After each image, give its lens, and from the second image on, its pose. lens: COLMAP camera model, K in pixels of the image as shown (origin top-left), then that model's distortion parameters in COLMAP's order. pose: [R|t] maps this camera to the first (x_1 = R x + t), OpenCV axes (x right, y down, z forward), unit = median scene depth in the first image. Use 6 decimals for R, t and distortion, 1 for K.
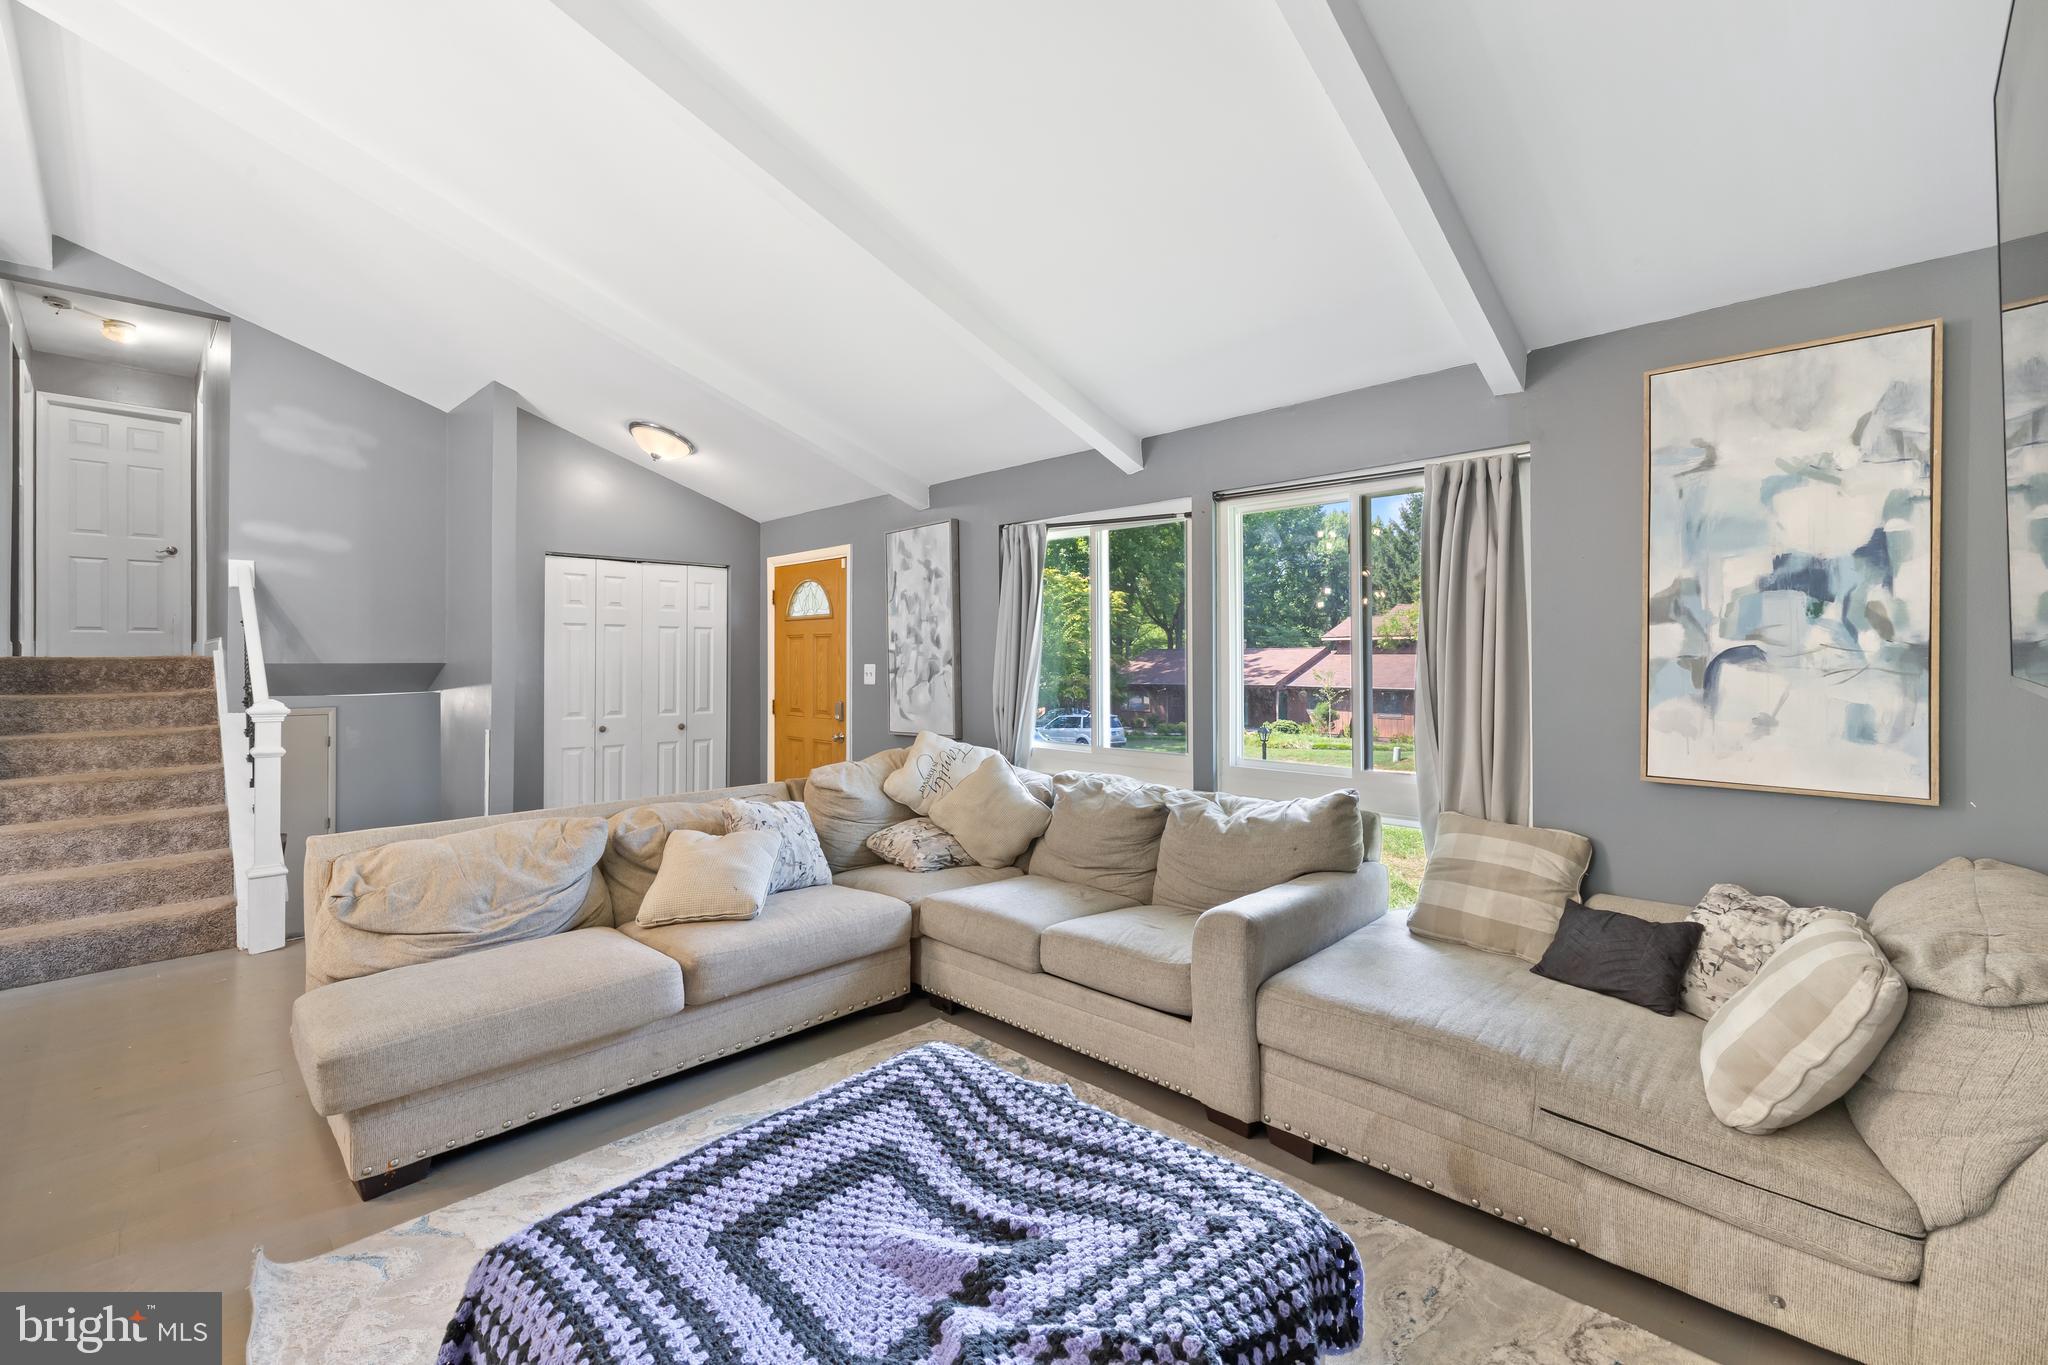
lens RADIAL K [[862.7, 0, 1030.0], [0, 862.7, 654.2], [0, 0, 1]] dist [0.002314, 0.000076]
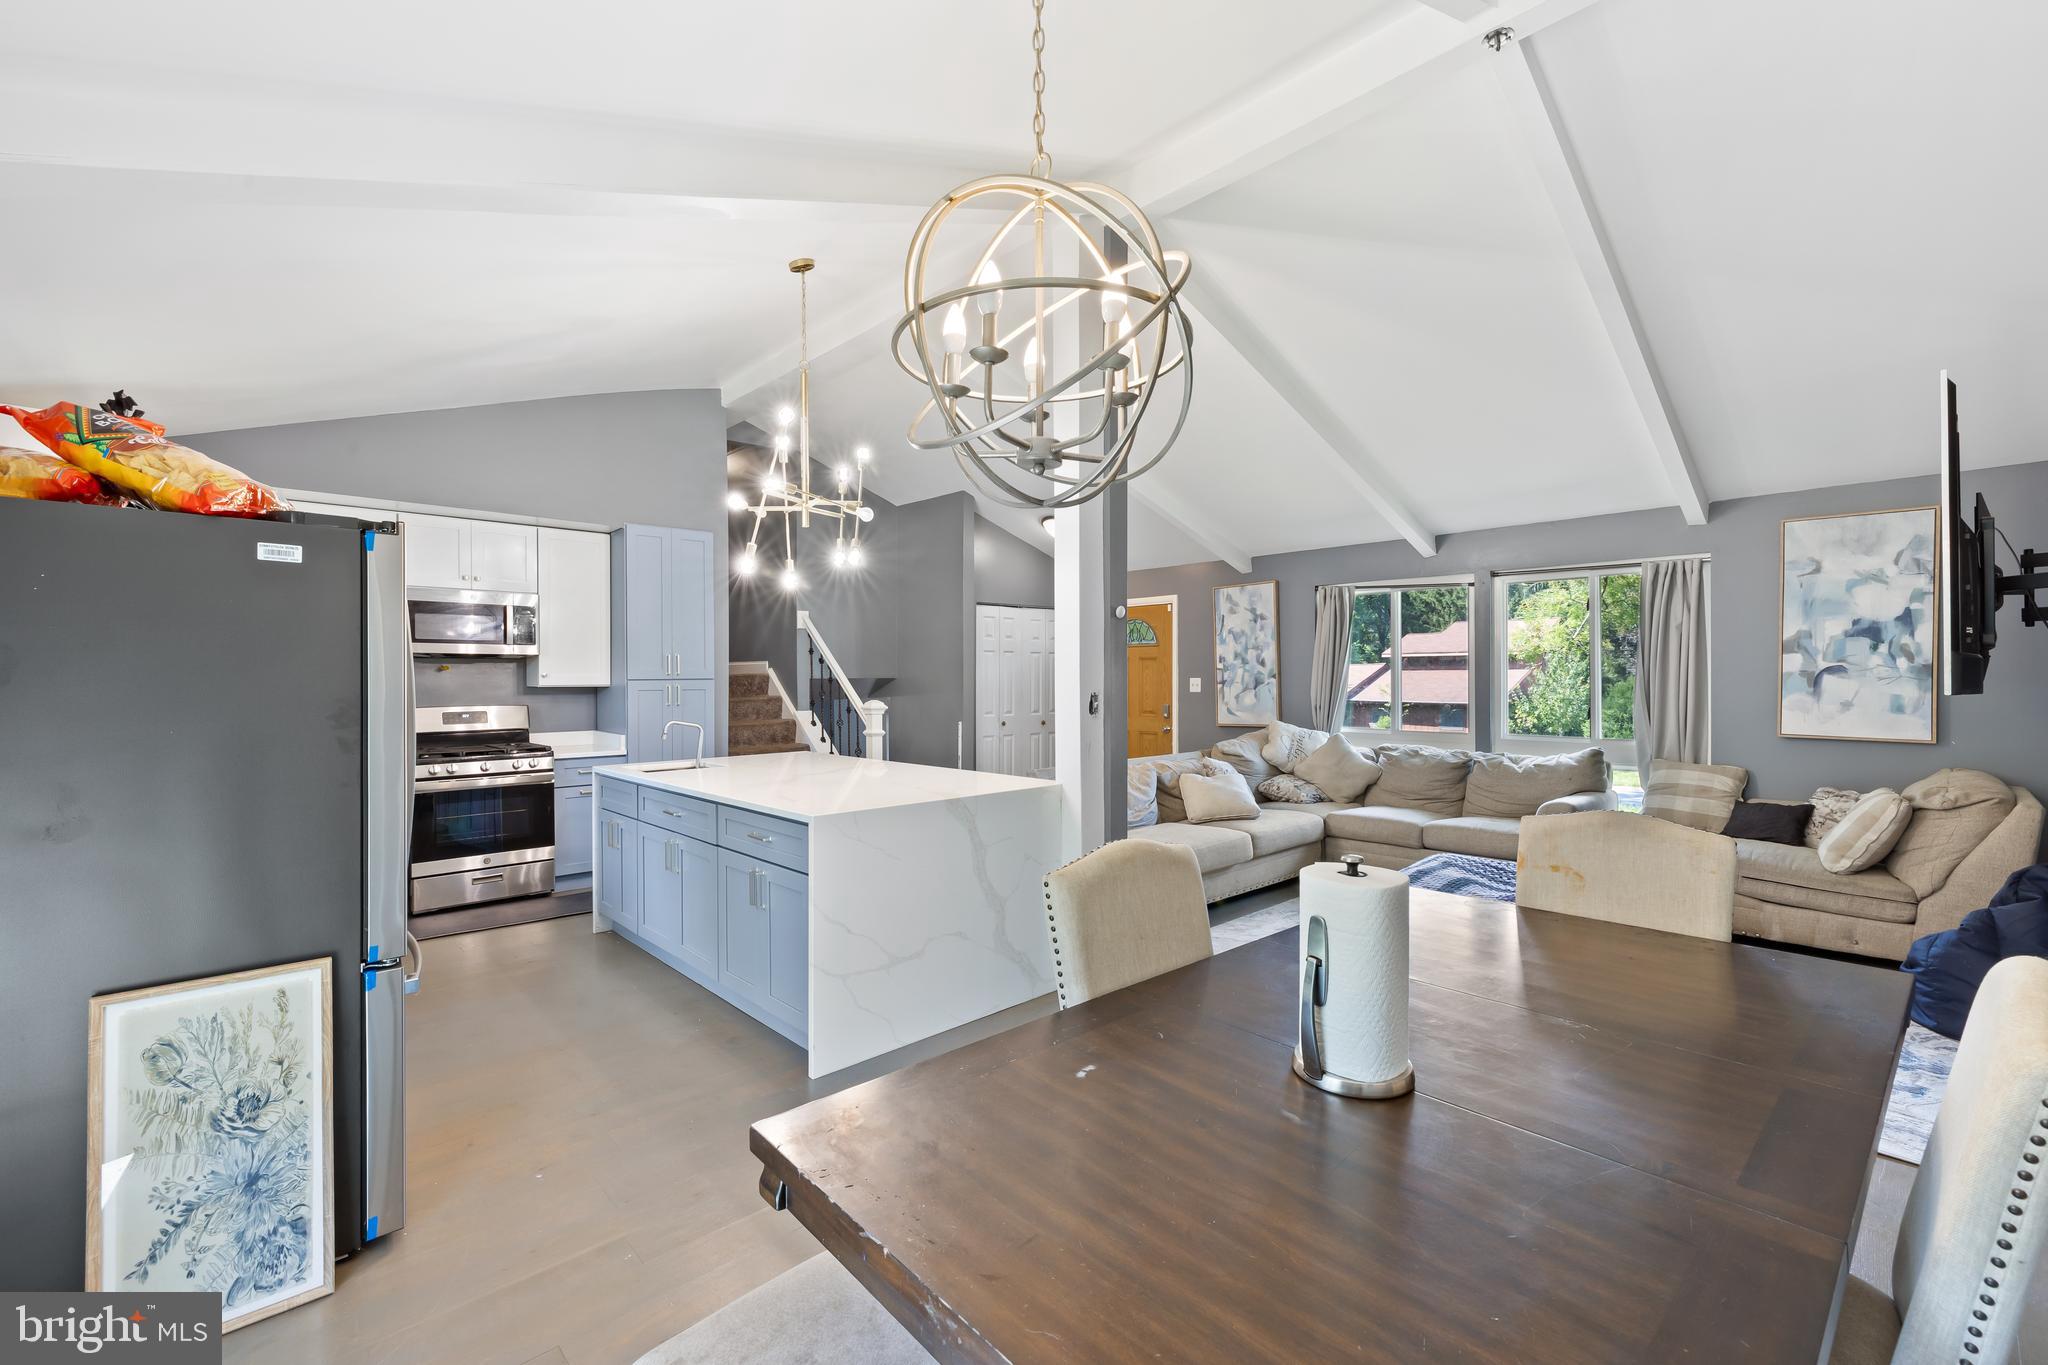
lens RADIAL K [[862.7, 0, 1023.9], [0, 862.7, 681.9], [0, 0, 1]] dist [0.002314, 0.000076]
pose [[0.999234, -0.002161, -0.039062, -0.569728], [0.002647, 0.999920, 0.012373, -0.000918], [0.039032, -0.012467, 0.999160, -0.626359]]
